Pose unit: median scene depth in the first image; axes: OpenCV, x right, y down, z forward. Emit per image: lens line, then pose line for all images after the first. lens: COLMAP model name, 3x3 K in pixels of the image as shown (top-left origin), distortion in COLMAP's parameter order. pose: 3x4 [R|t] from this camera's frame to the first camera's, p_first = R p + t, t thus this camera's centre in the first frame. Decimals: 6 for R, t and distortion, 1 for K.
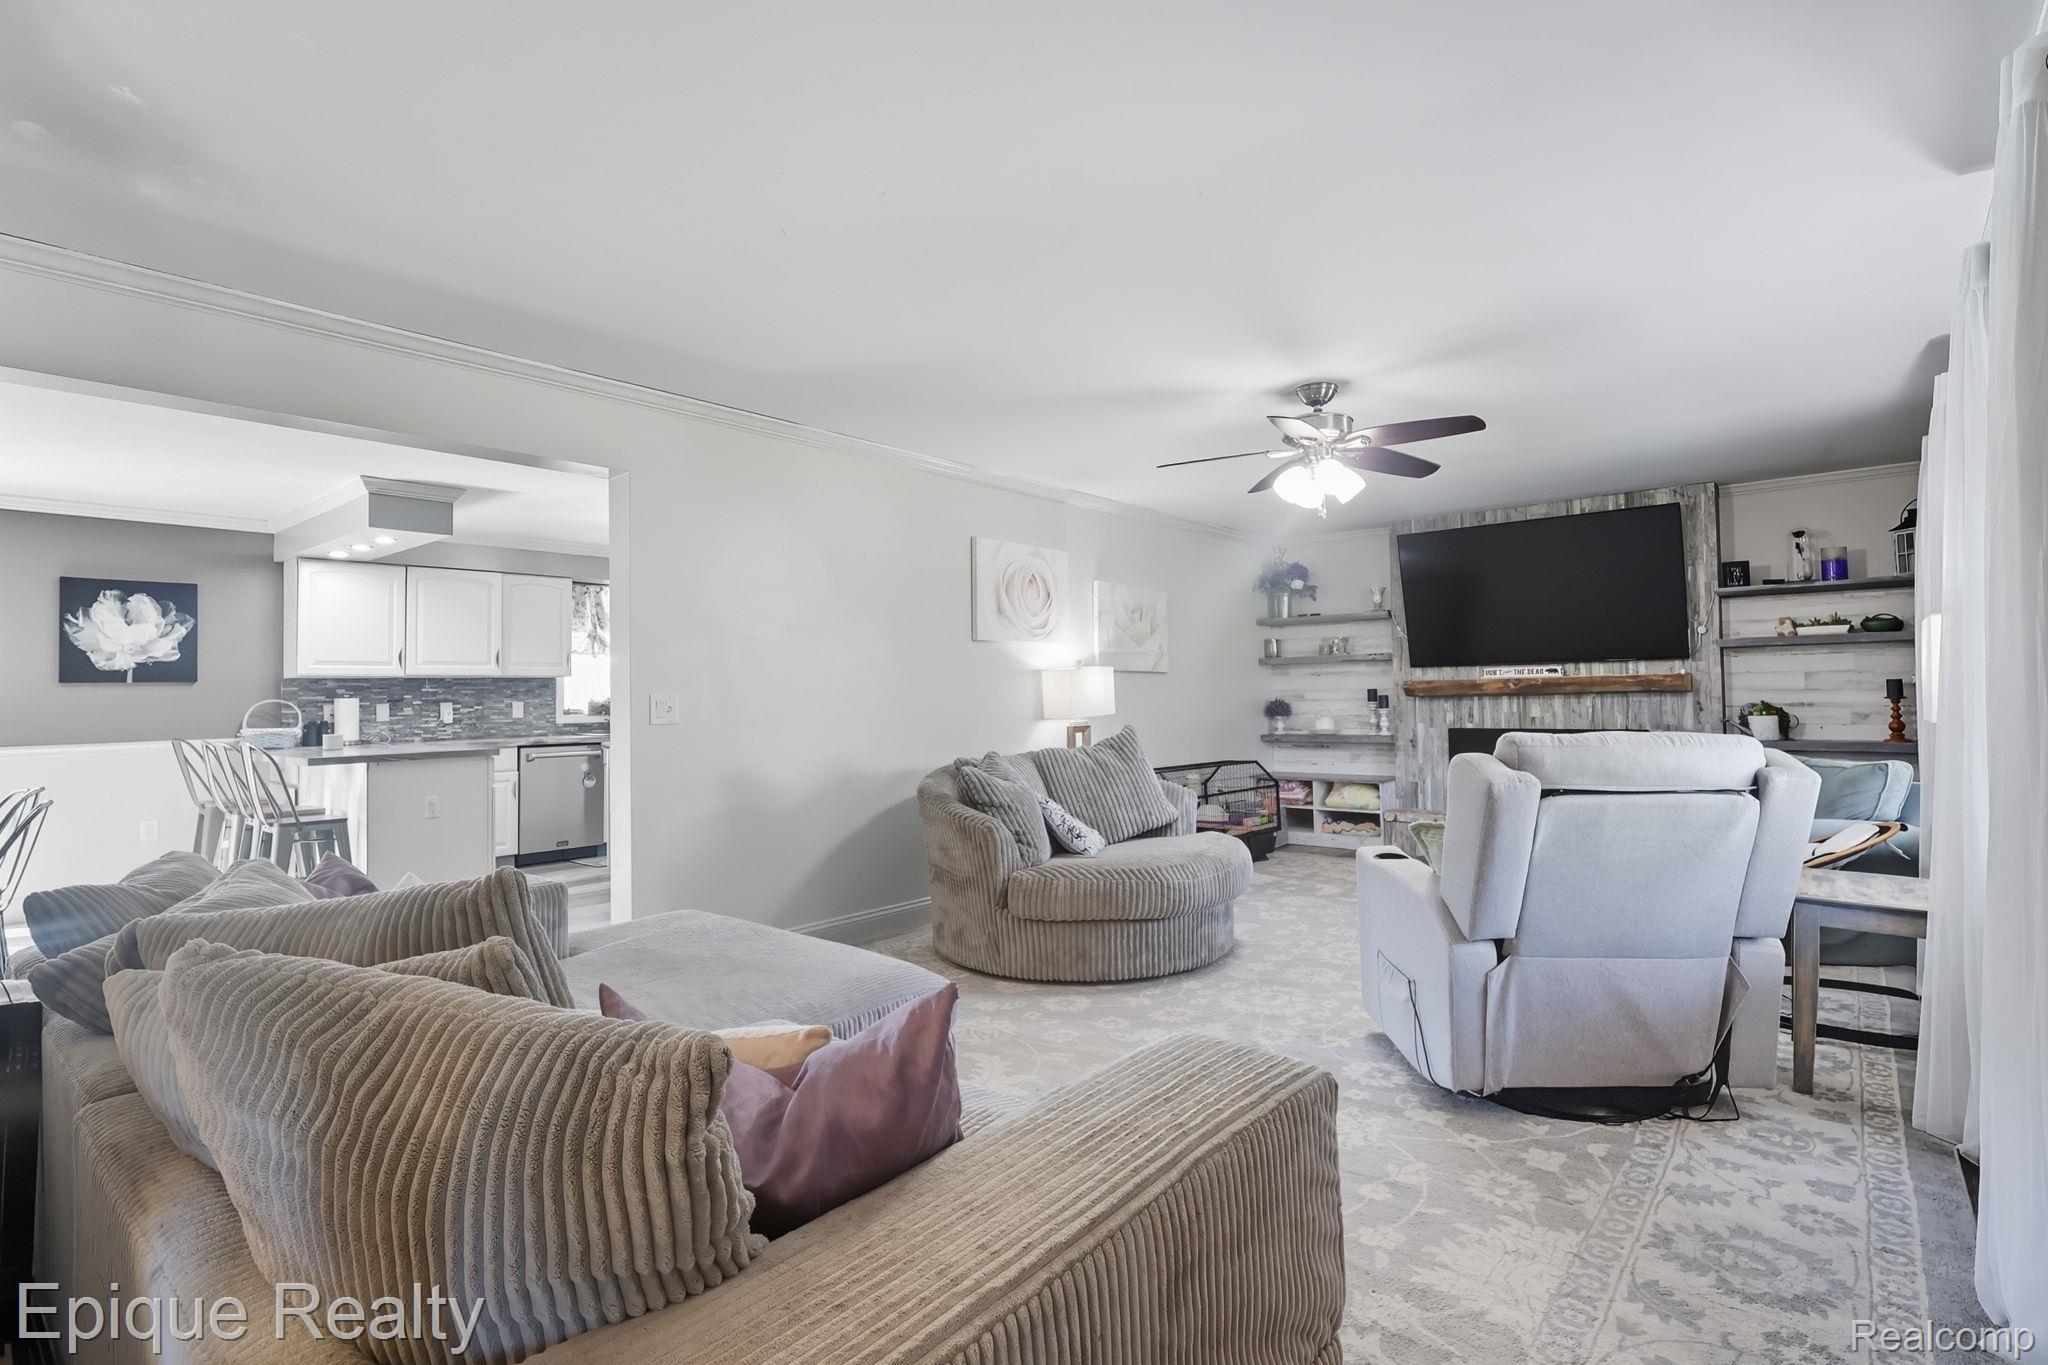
lens RADIAL K [[969.6, 0, 1023.8], [0, 969.6, 672.4], [0, 0, 1]] dist [0.003893, 0.001449]
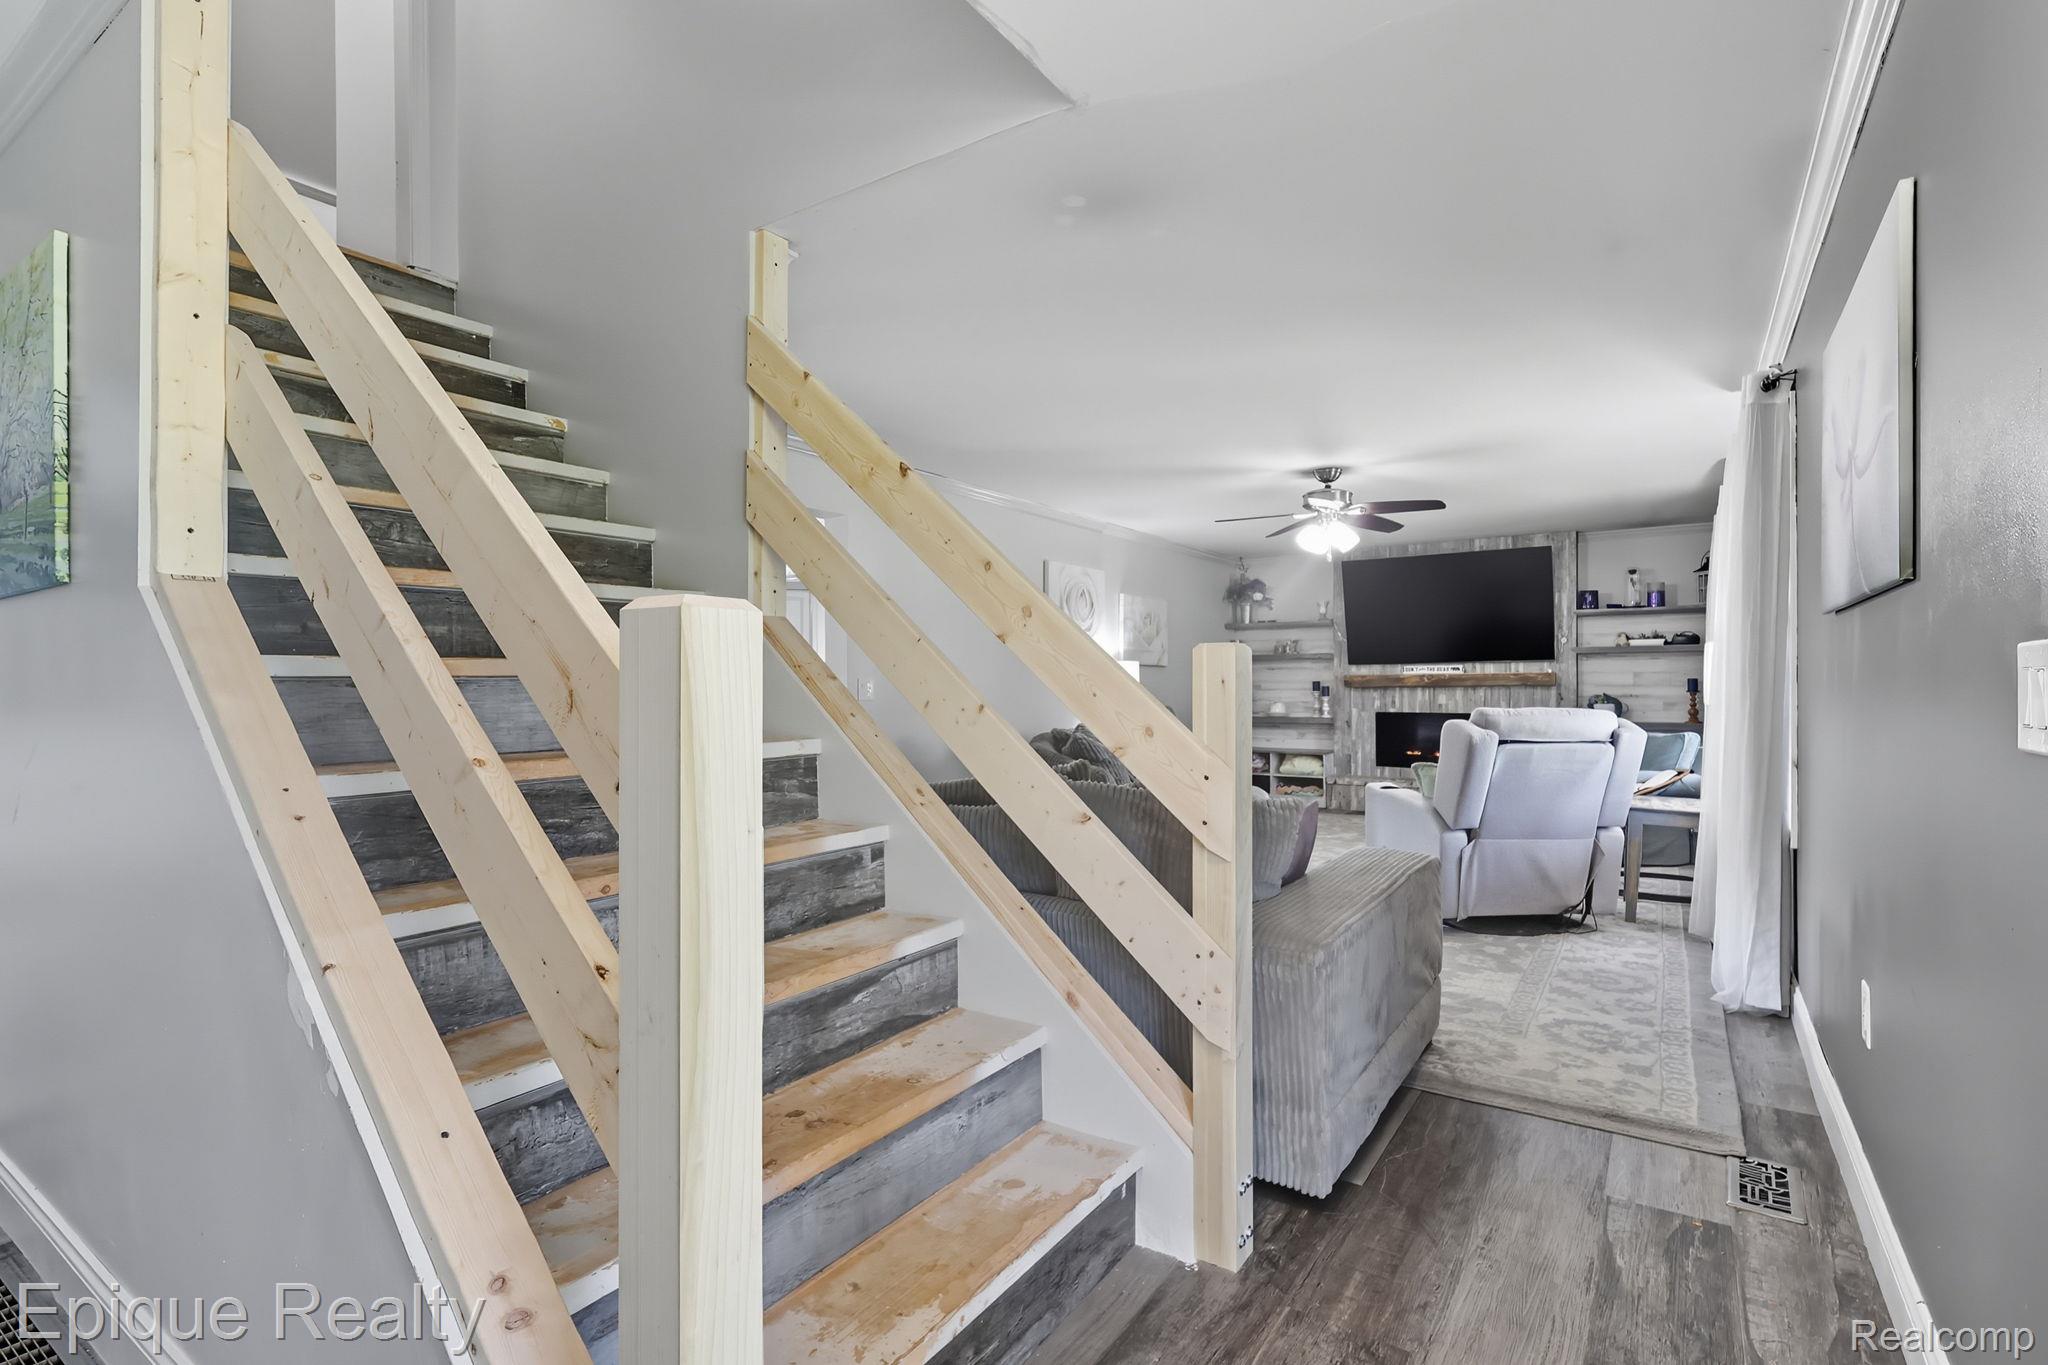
lens RADIAL K [[969.6, 0, 999.9], [0, 969.6, 688.1], [0, 0, 1]] dist [0.003893, 0.001449]
pose [[0.994371, 0.010725, 0.105411, -0.345609], [-0.013644, 0.999542, 0.027008, -0.004462], [-0.105073, -0.028294, 0.994062, -0.404811]]
